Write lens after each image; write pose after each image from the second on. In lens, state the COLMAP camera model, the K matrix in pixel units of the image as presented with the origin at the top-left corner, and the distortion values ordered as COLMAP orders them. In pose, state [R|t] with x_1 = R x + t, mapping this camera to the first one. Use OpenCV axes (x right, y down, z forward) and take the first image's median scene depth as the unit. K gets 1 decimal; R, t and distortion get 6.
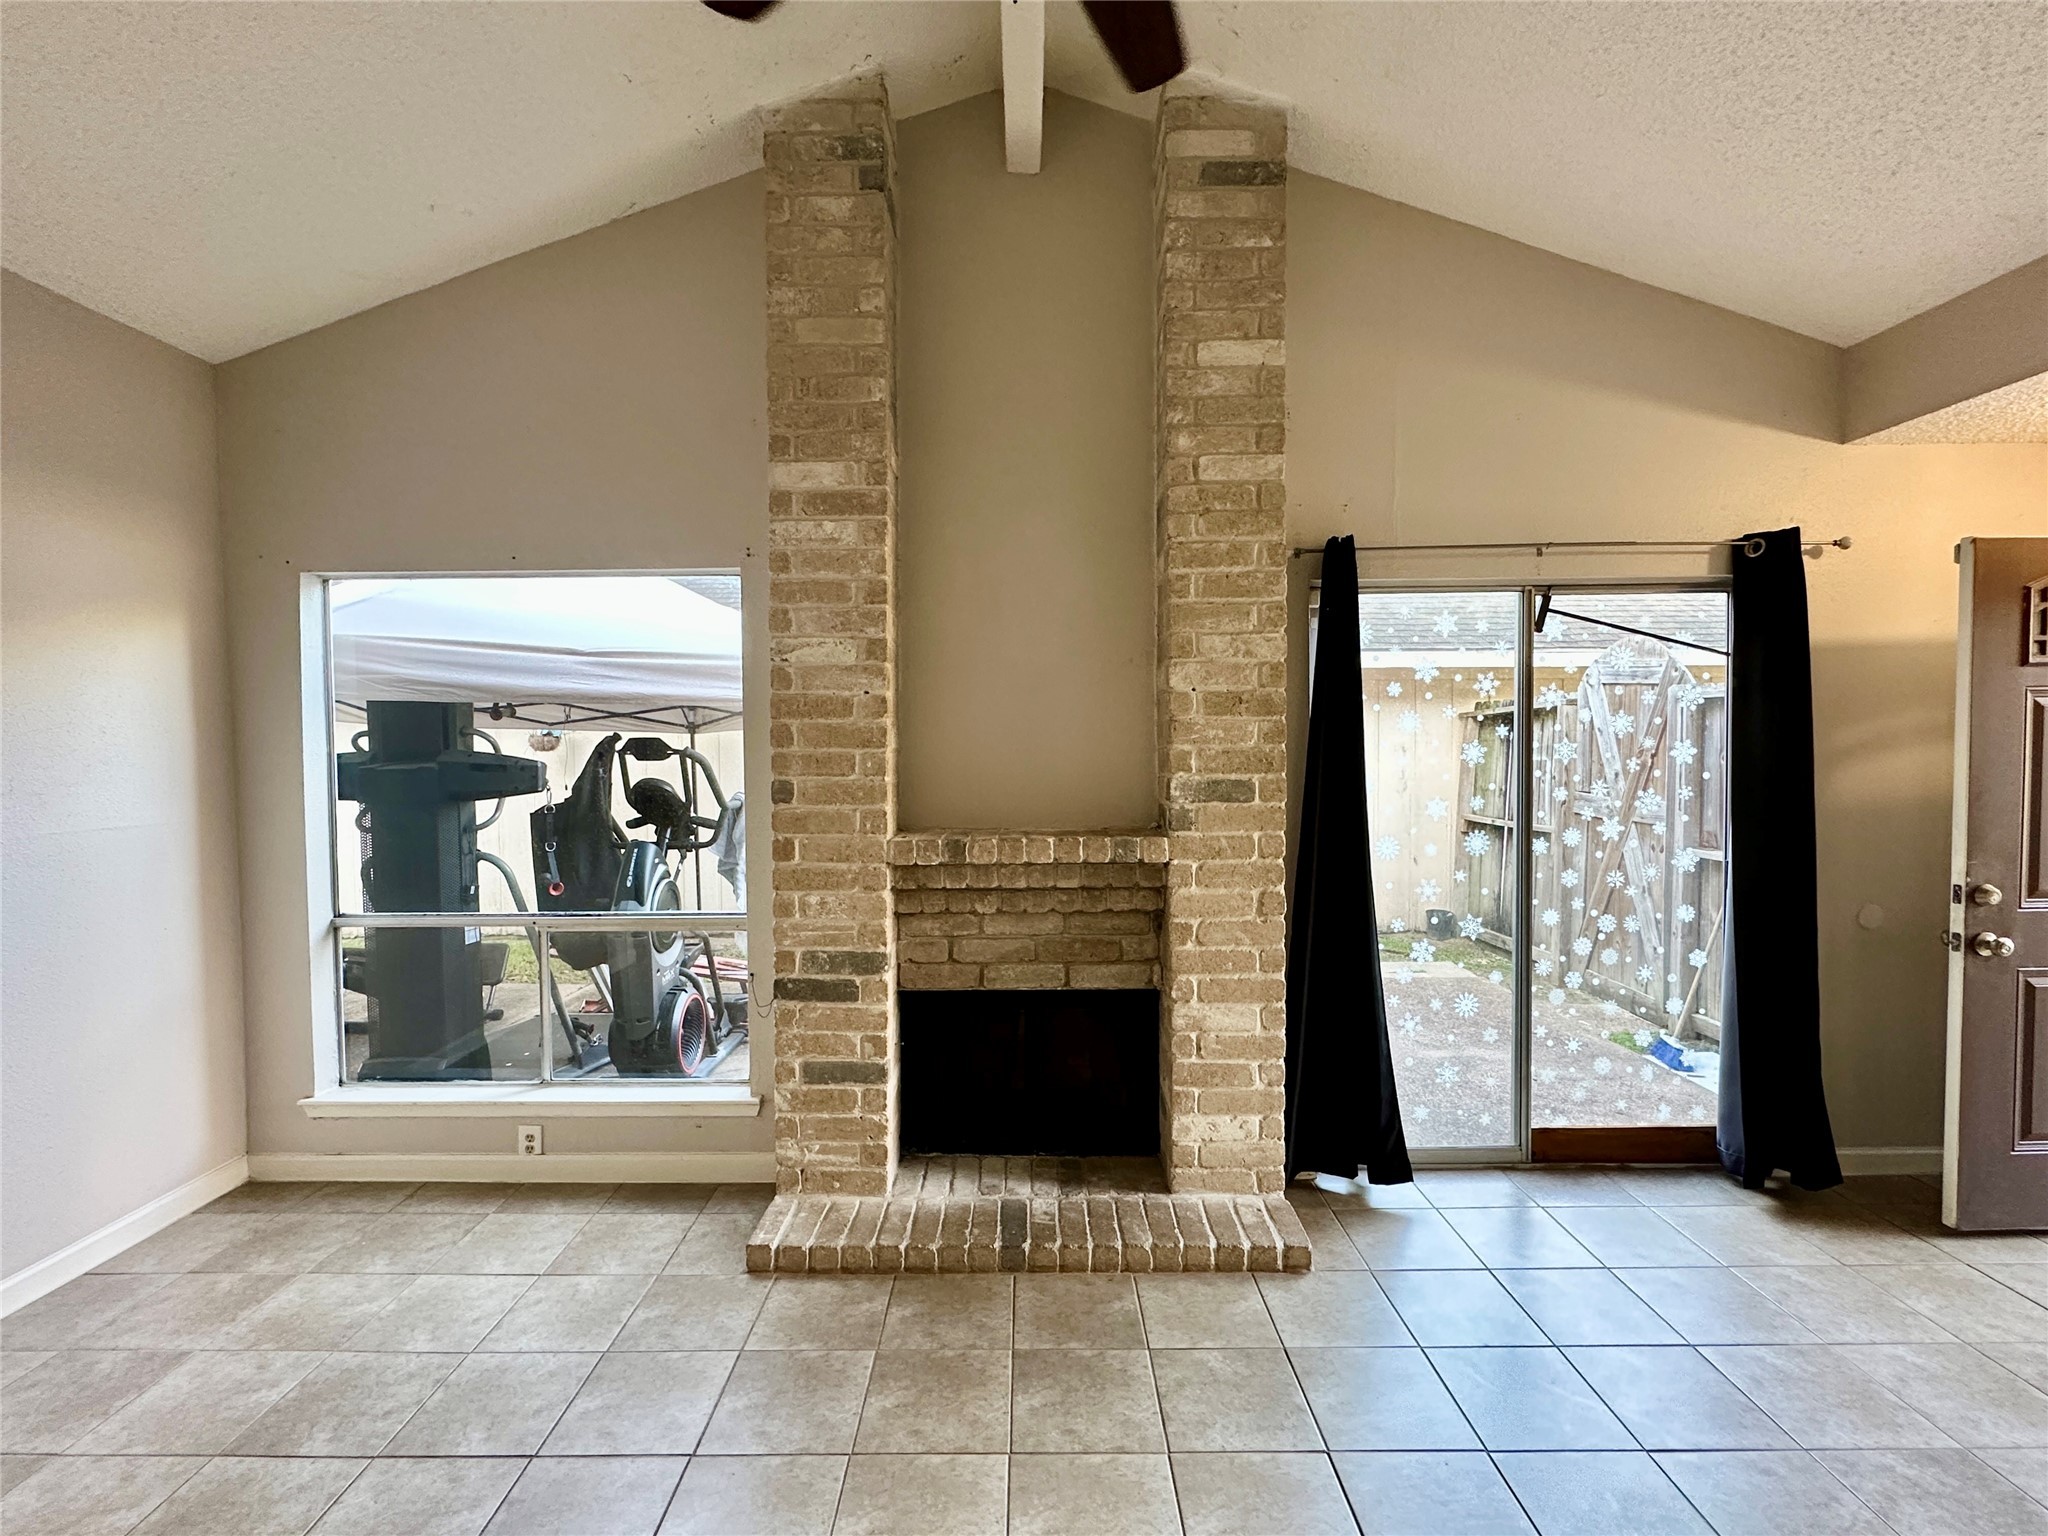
lens RADIAL K [[936.7, 0, 1012.3], [0, 936.7, 770.3], [0, 0, 1]] dist [-0.000719, 0.000041]
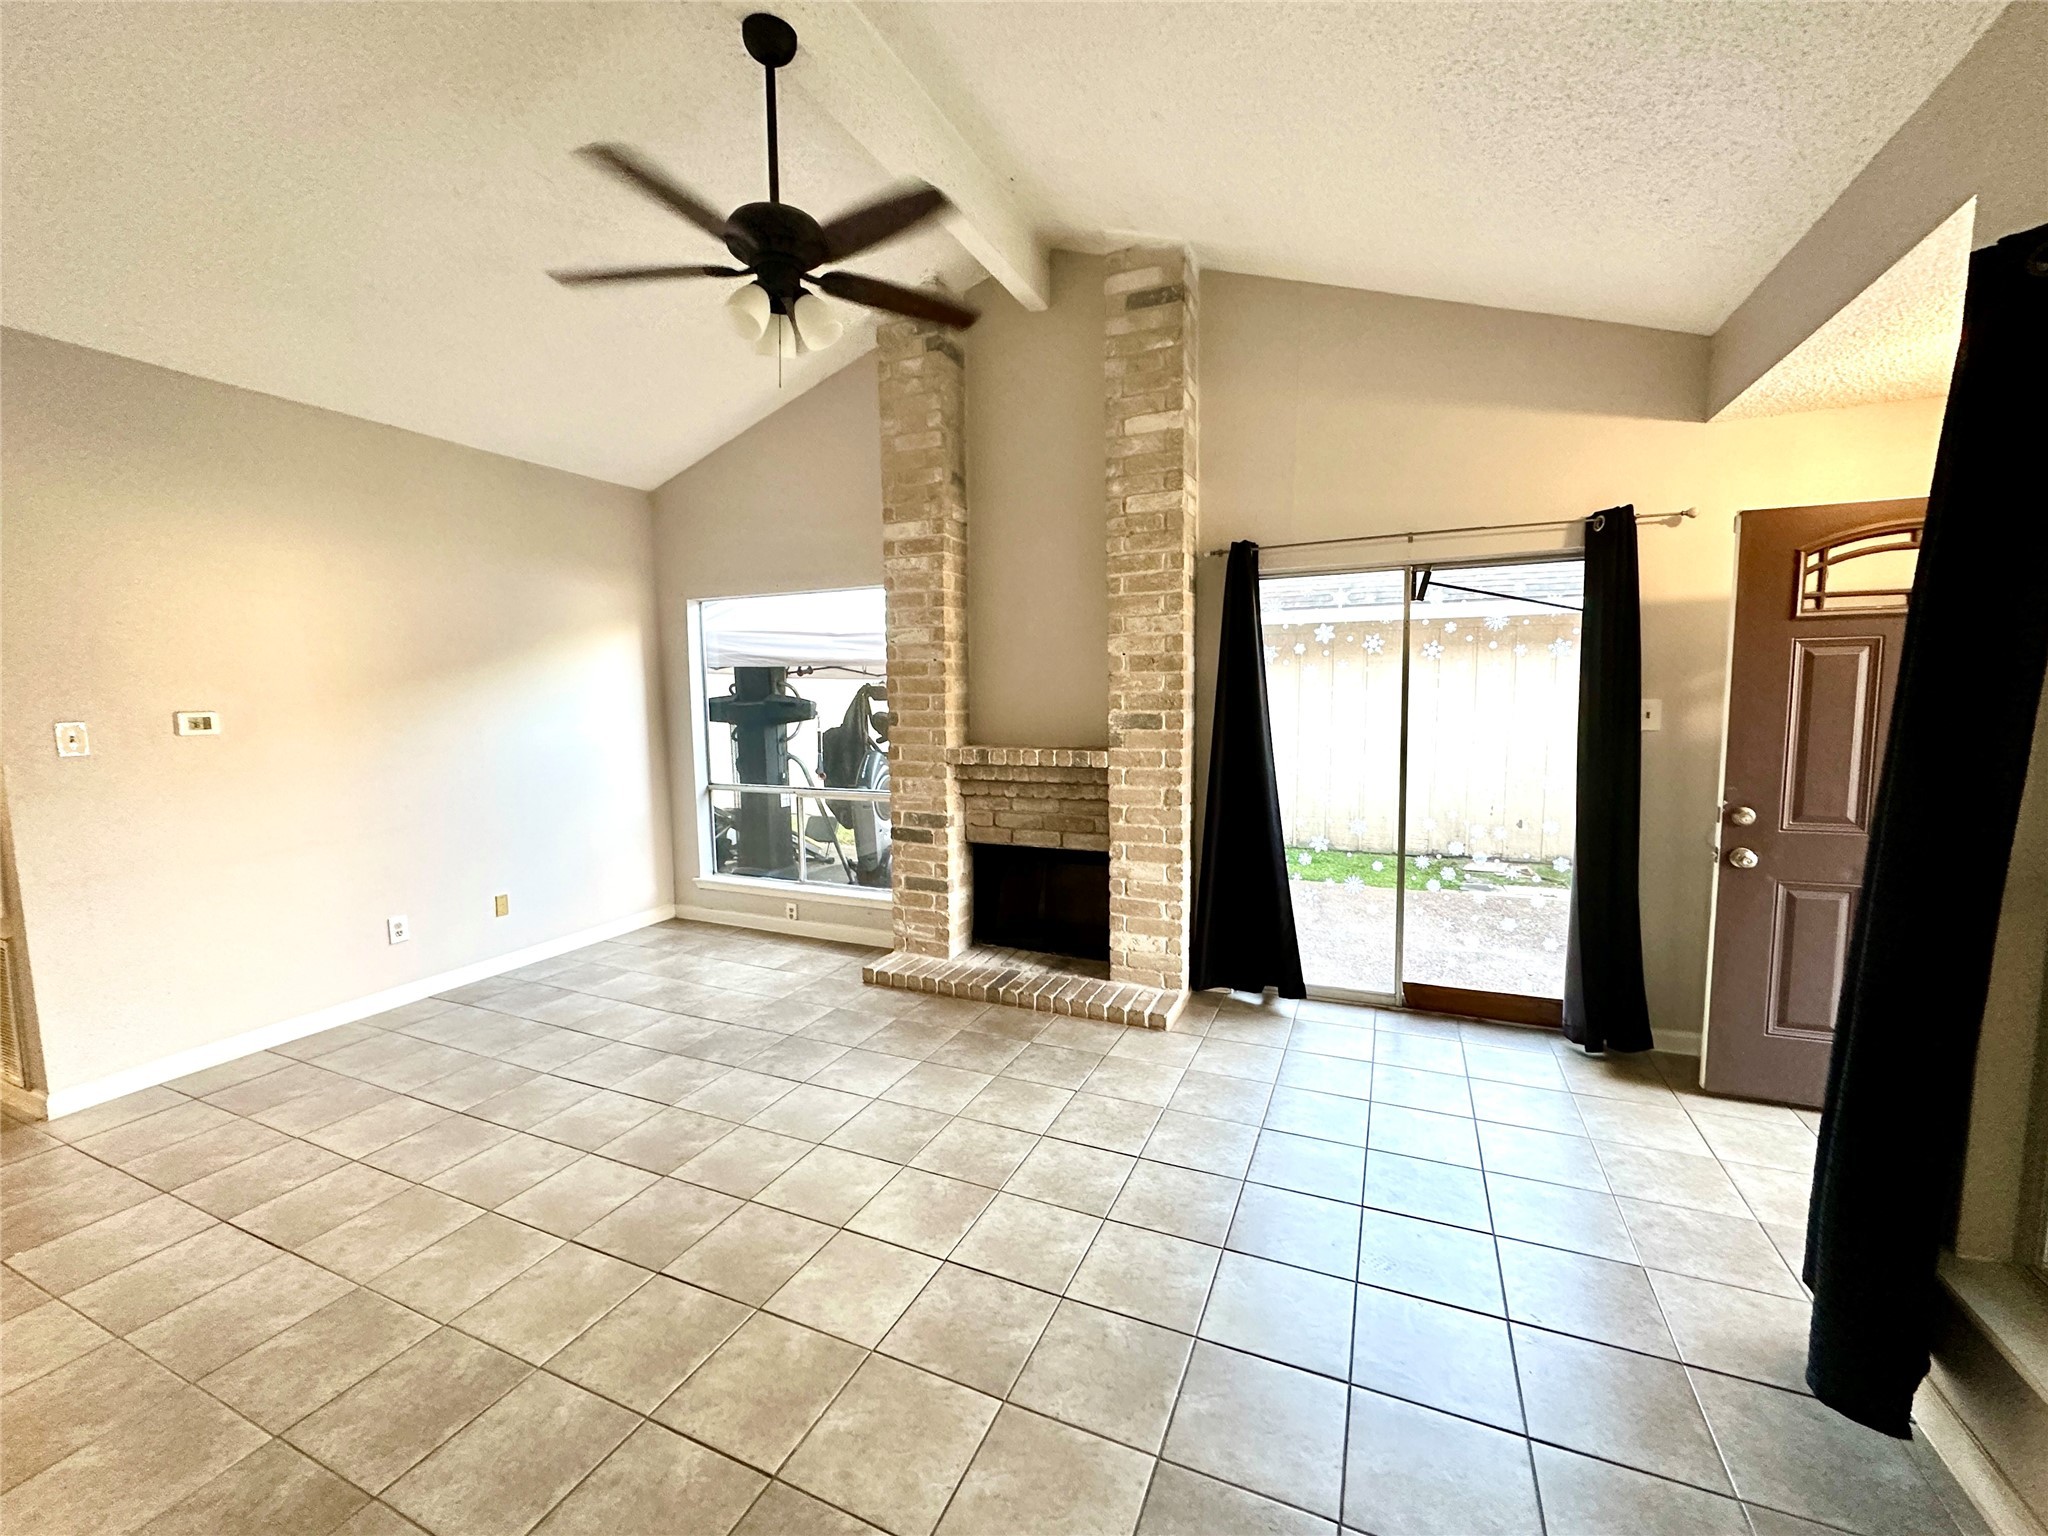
lens RADIAL K [[834.2, 0, 1009.0], [0, 834.2, 771.1], [0, 0, 1]] dist [-0.001117, 0.000334]
pose [[0.912671, 0.035843, -0.407119, 0.570866], [-0.006683, 0.997322, 0.072823, 0.005401], [0.408639, -0.063743, 0.910467, -0.308447]]
